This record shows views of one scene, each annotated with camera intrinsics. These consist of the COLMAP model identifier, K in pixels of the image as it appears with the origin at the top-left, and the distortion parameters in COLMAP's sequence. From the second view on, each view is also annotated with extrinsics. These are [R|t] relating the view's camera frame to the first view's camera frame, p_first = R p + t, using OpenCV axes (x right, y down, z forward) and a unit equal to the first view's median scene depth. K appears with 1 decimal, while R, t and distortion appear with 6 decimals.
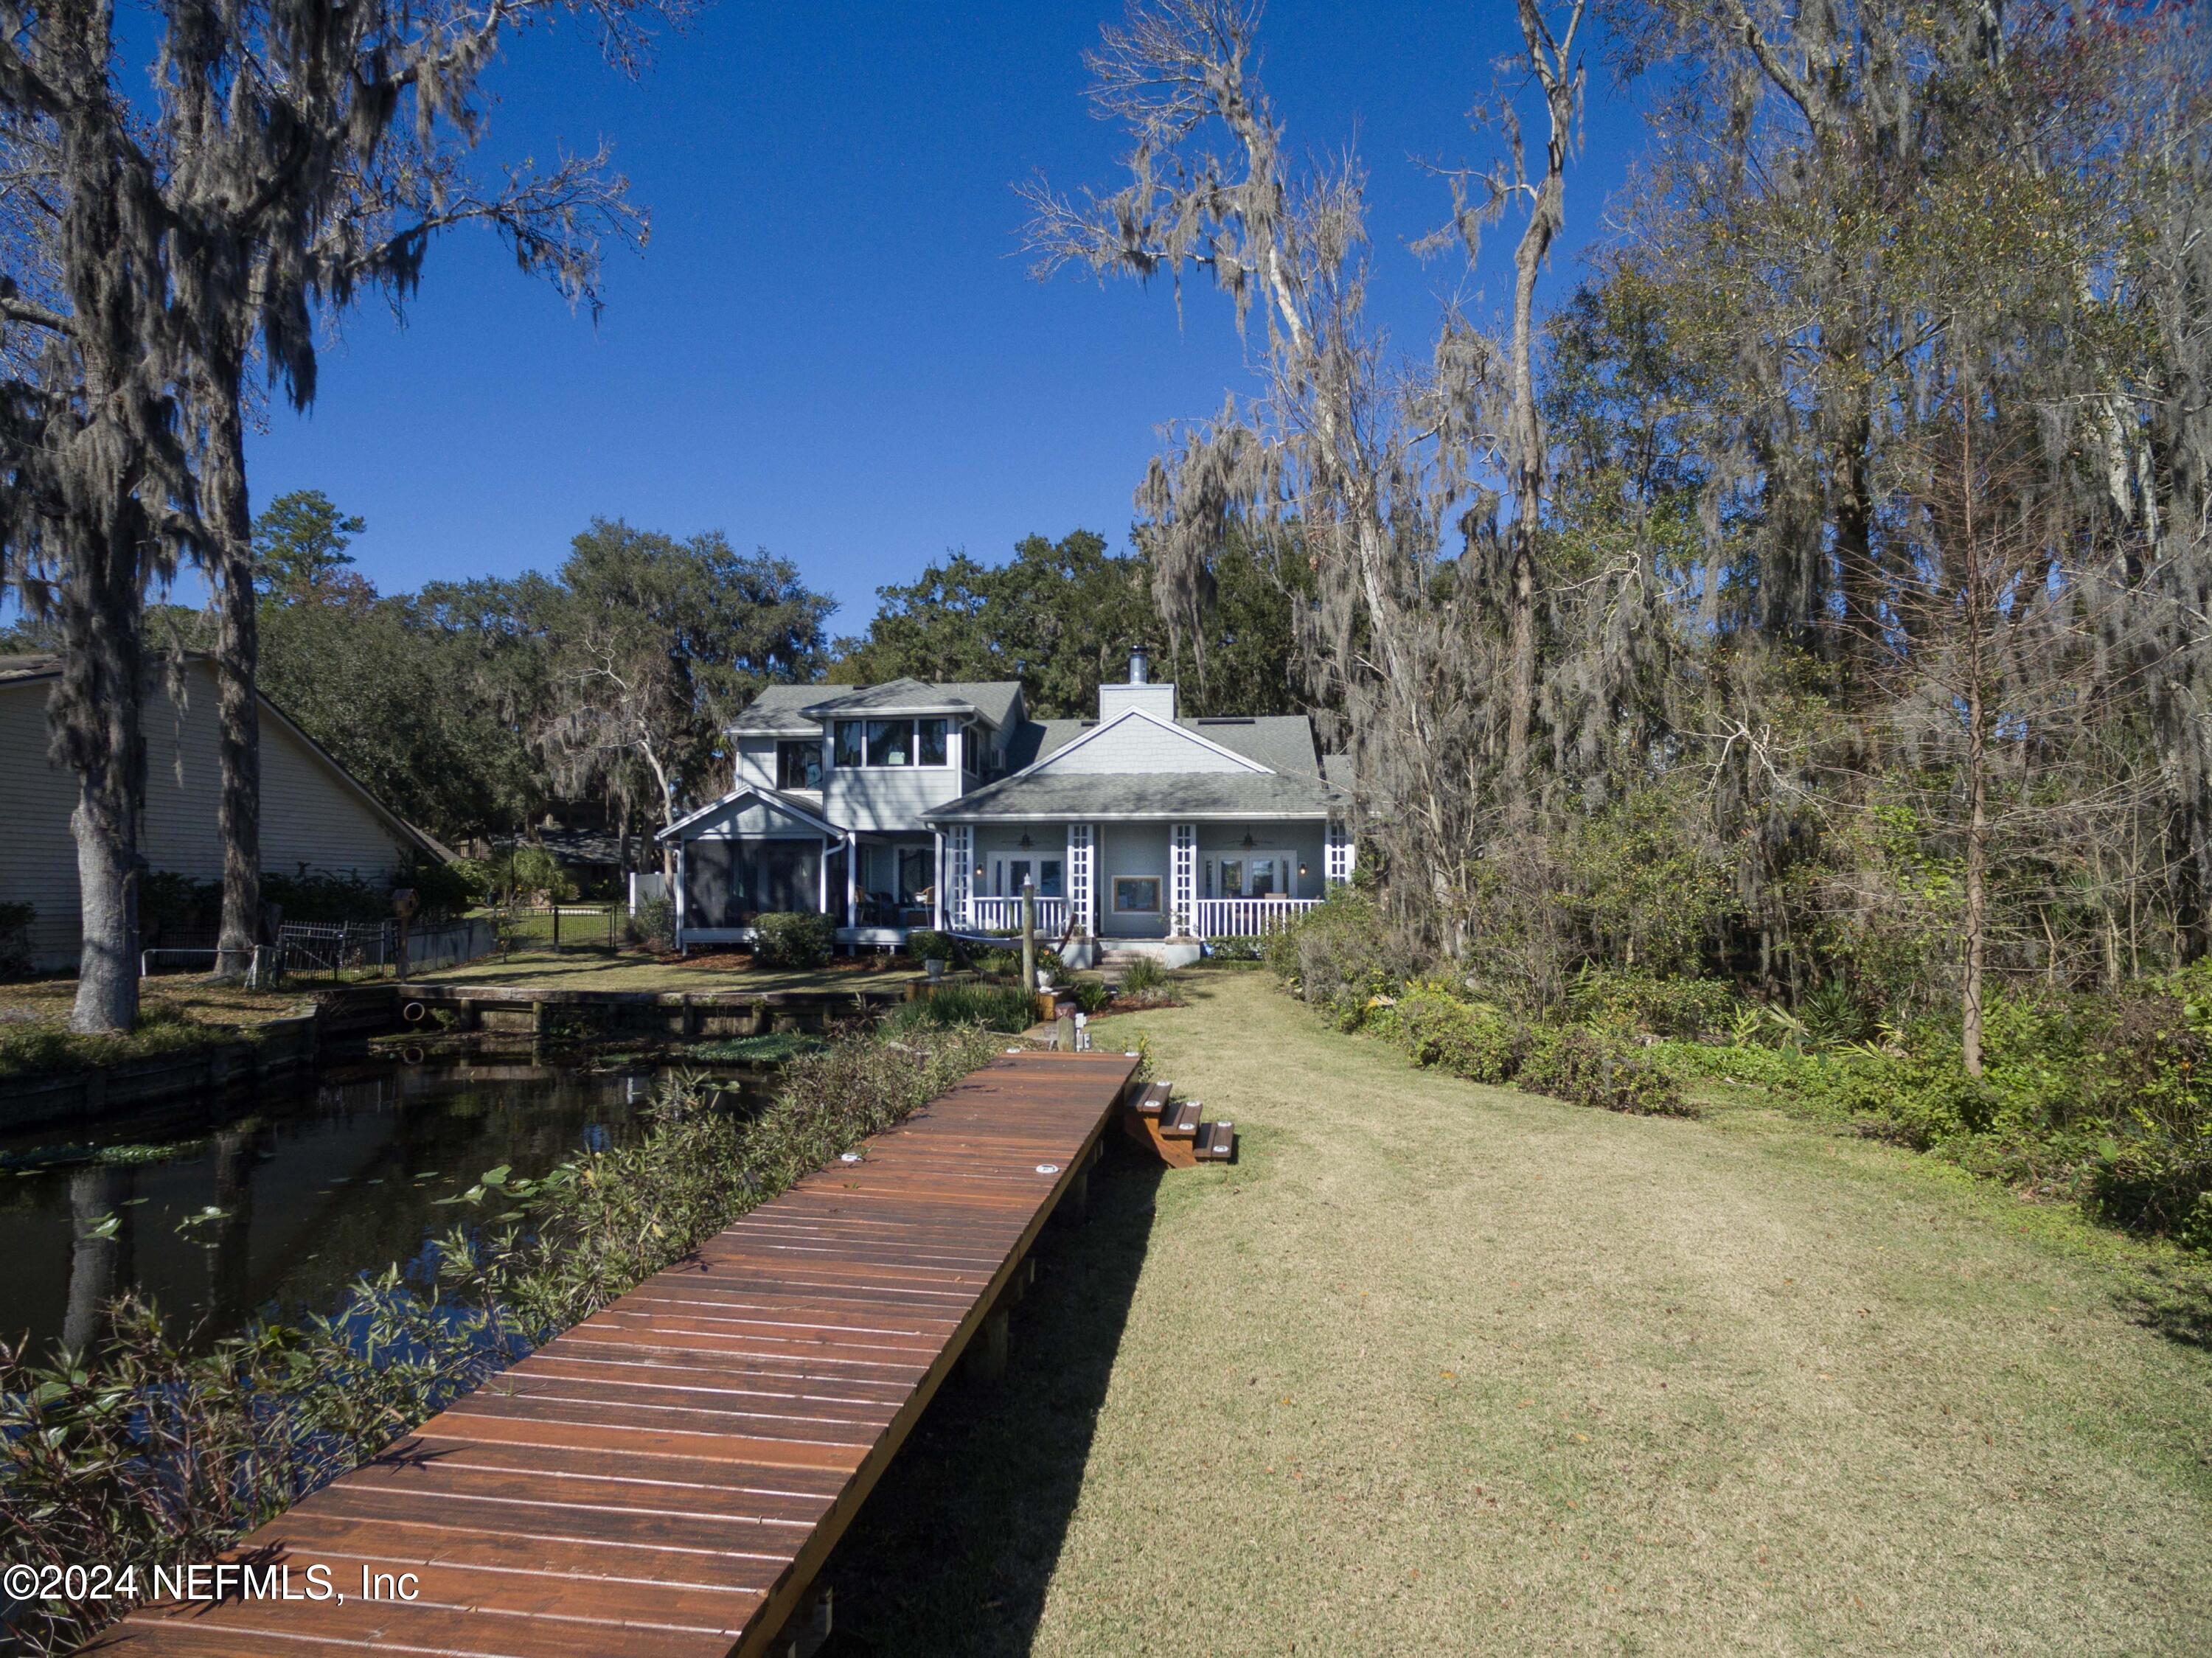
lens RADIAL K [[1283.8, 0, 1077.8], [0, 1283.8, 852.7], [0, 0, 1]] dist [0.012565, -0.002604]
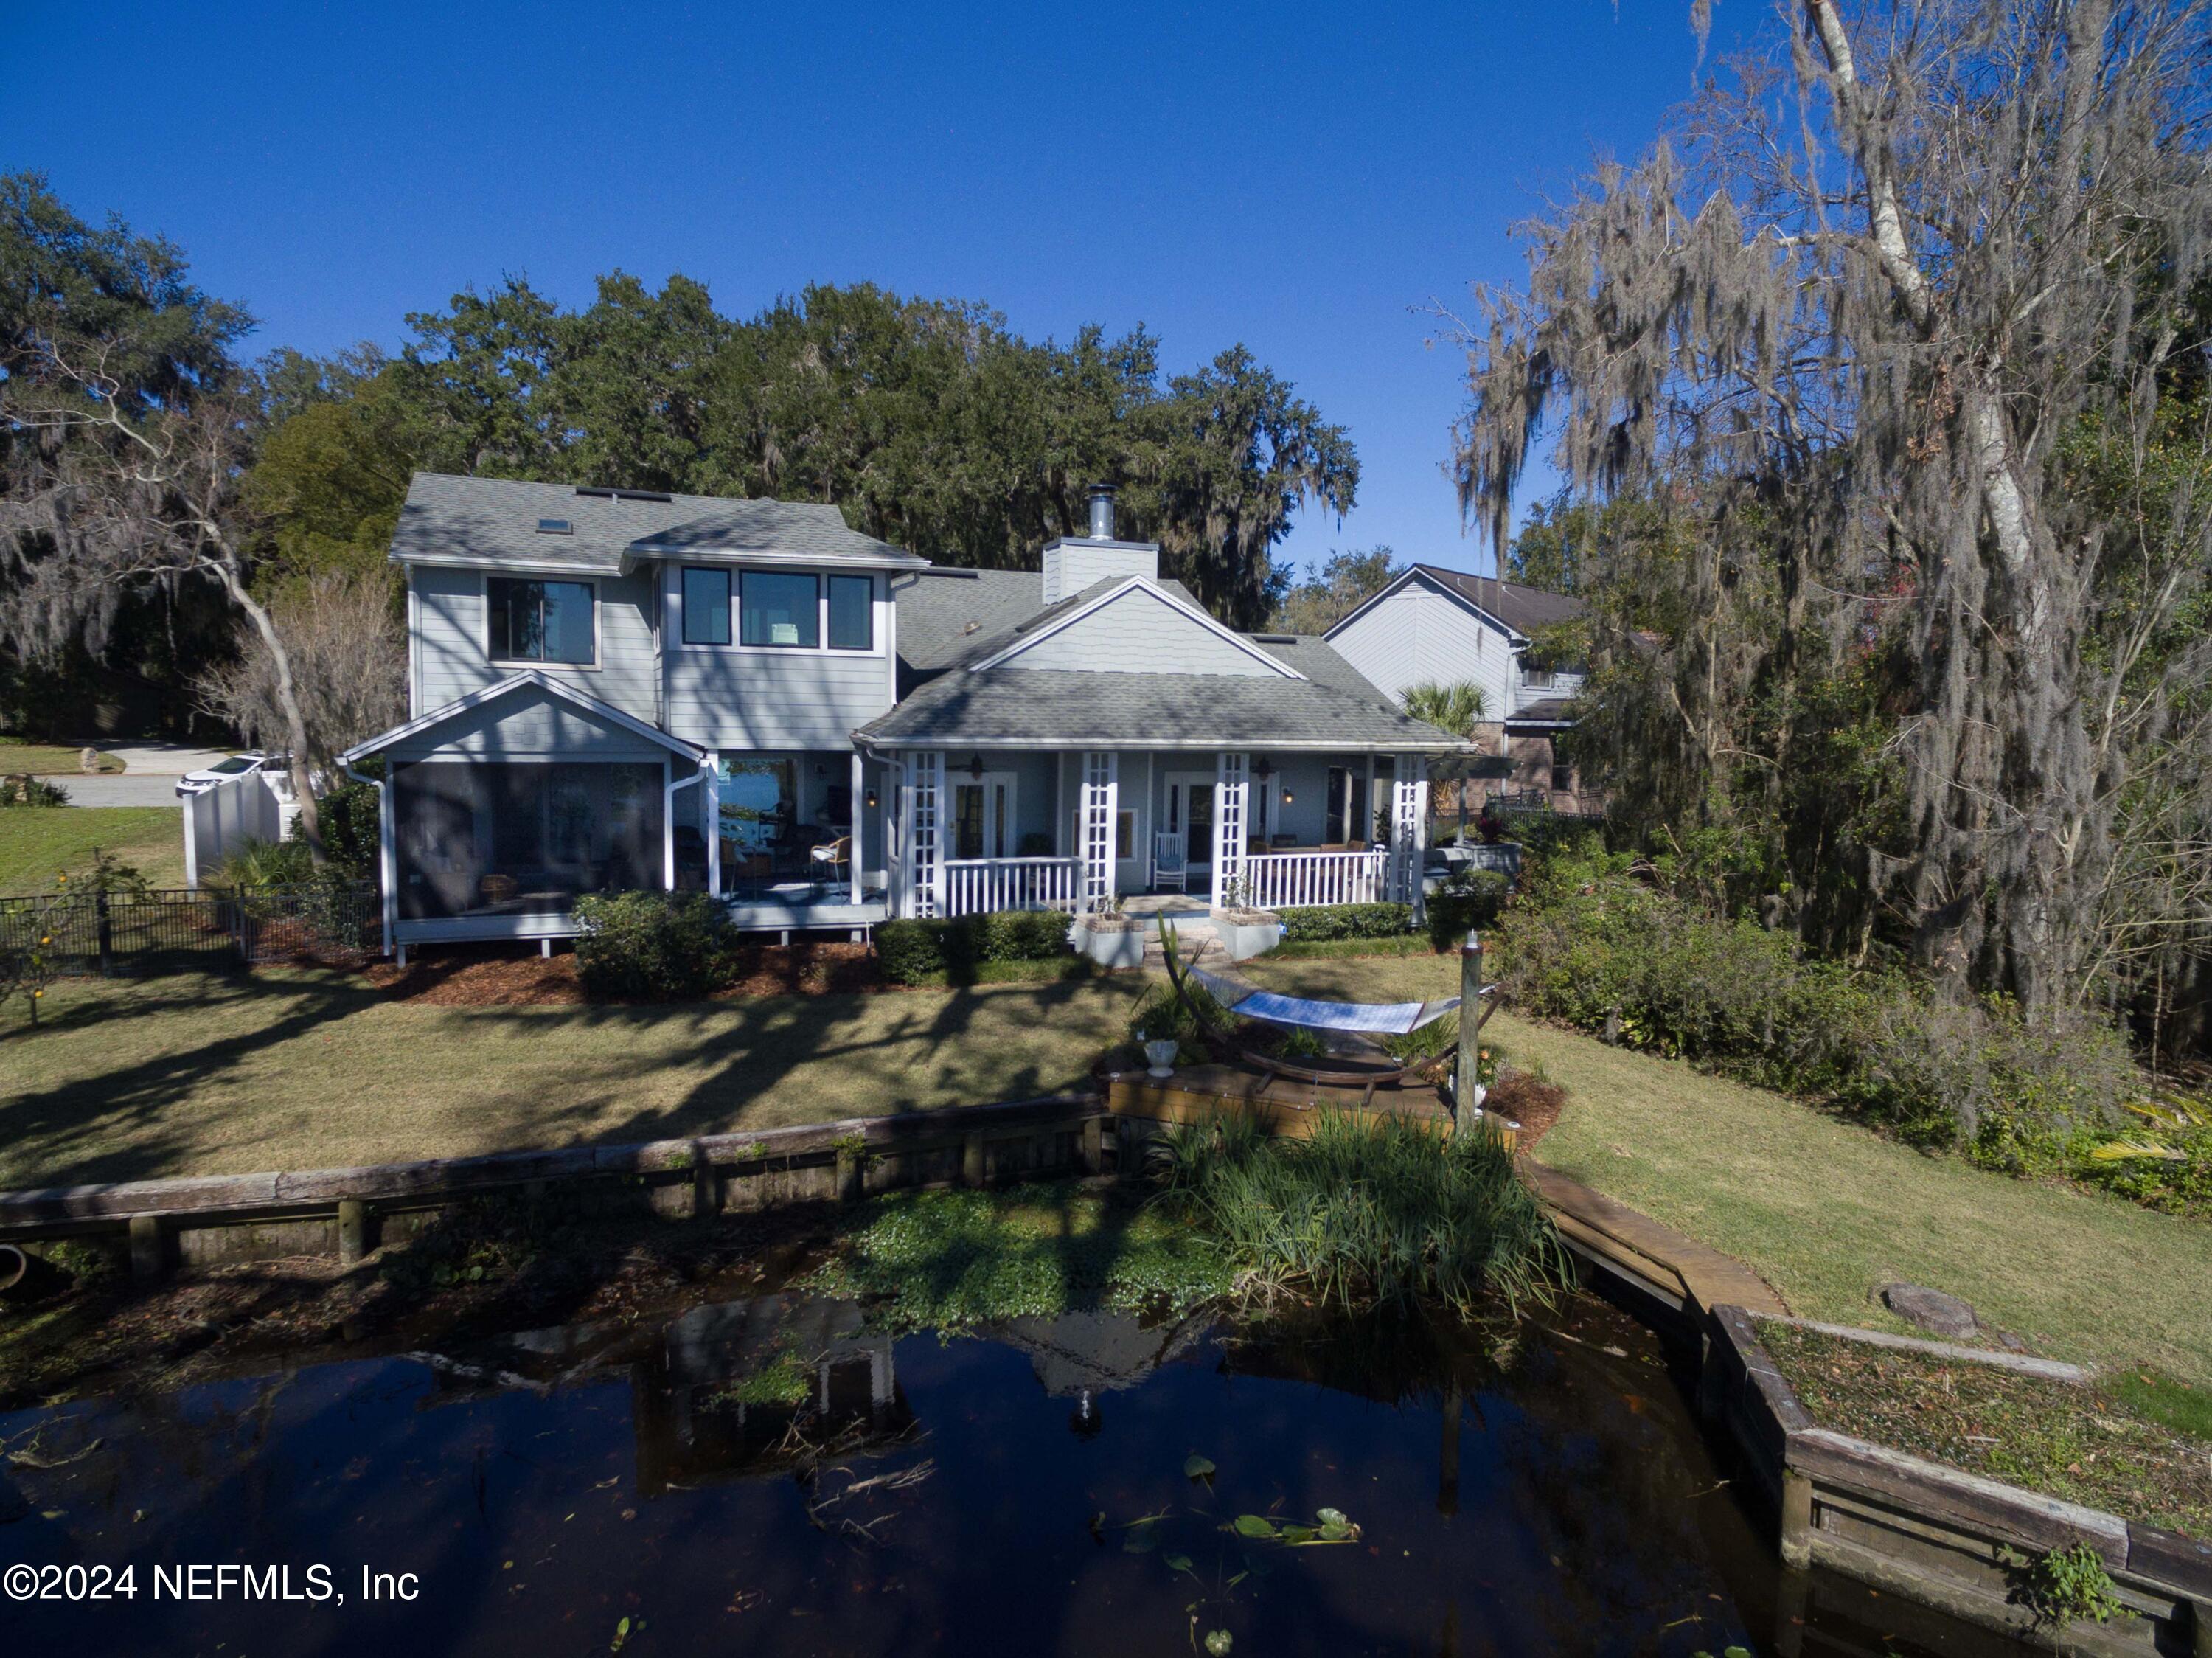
lens RADIAL K [[1284.1, 0, 1129.6], [0, 1284.1, 838.1], [0, 0, 1]] dist [0.012565, -0.002604]
pose [[0.881807, -0.030336, 0.470633, -0.299124], [-0.034044, 0.991231, 0.127680, -0.062449], [-0.470379, -0.128611, 0.873042, 0.372706]]
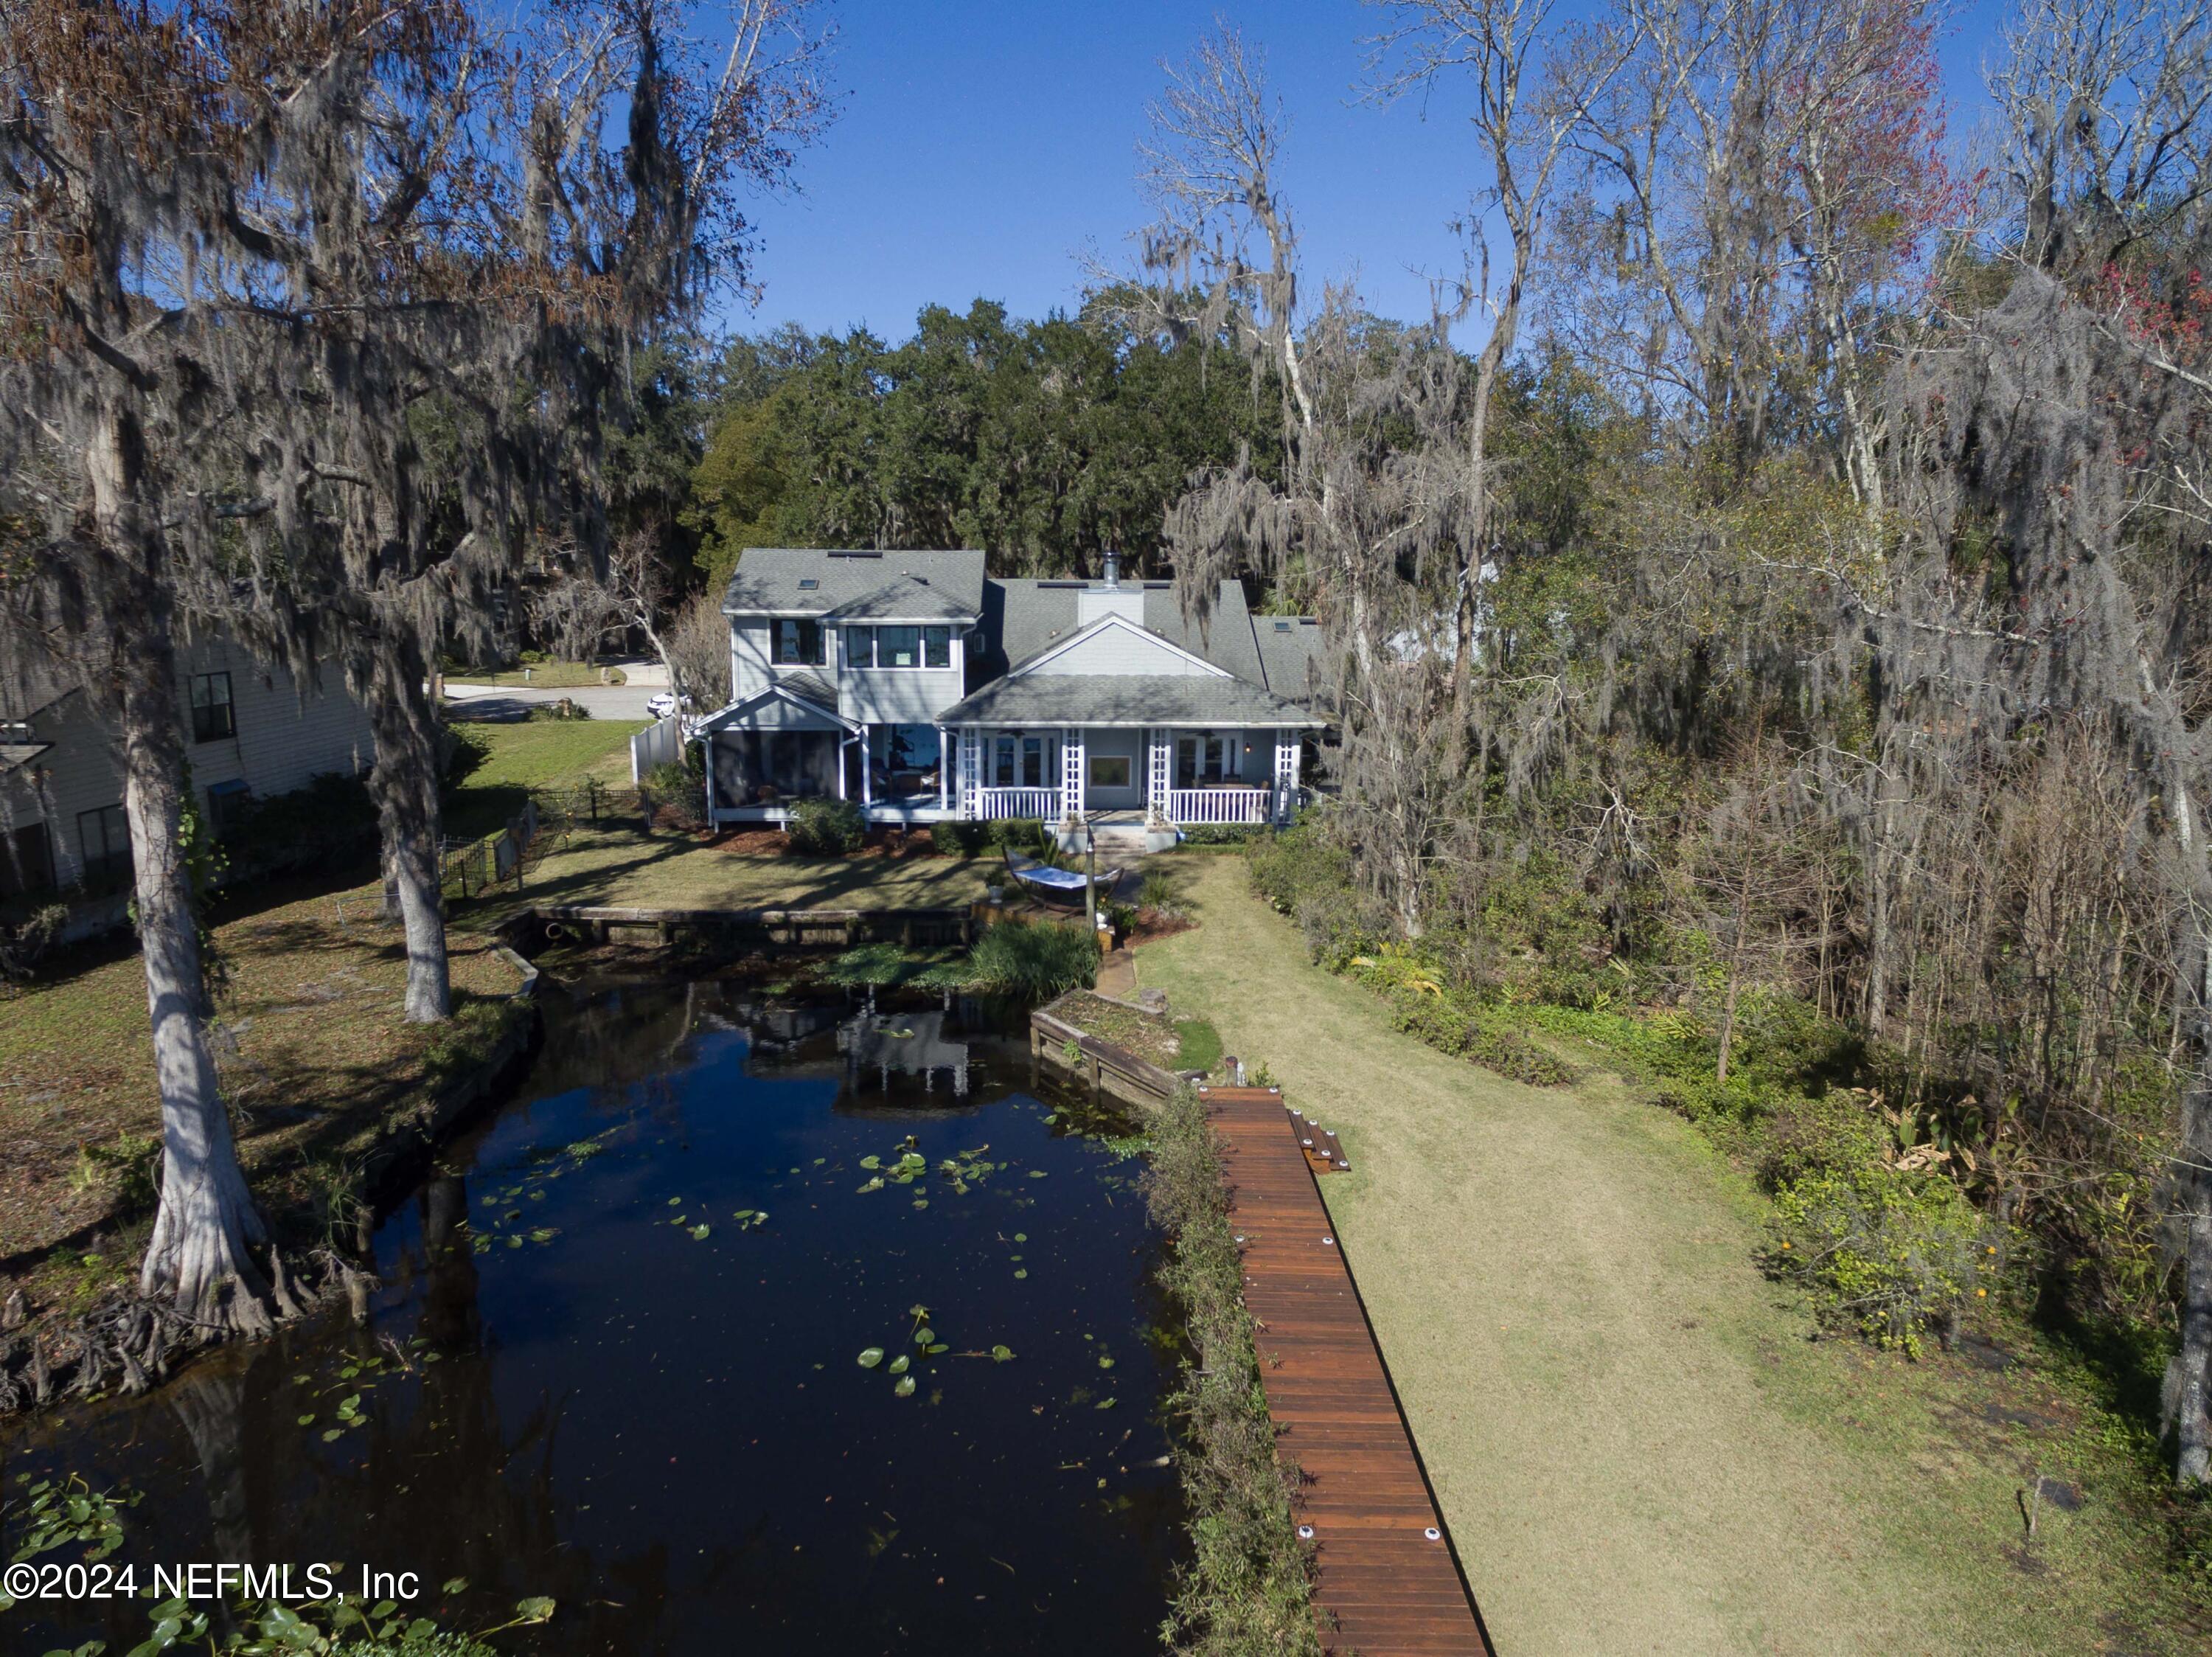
lens RADIAL K [[1367.1, 0, 1109.5], [0, 1367.1, 829.7], [0, 0, 1]] dist [0.004790, 0.002609]
pose [[0.988365, -0.021000, 0.150642, -0.149591], [-0.012436, 0.975949, 0.217646, -0.195714], [-0.151590, -0.216987, 0.964333, -0.220815]]
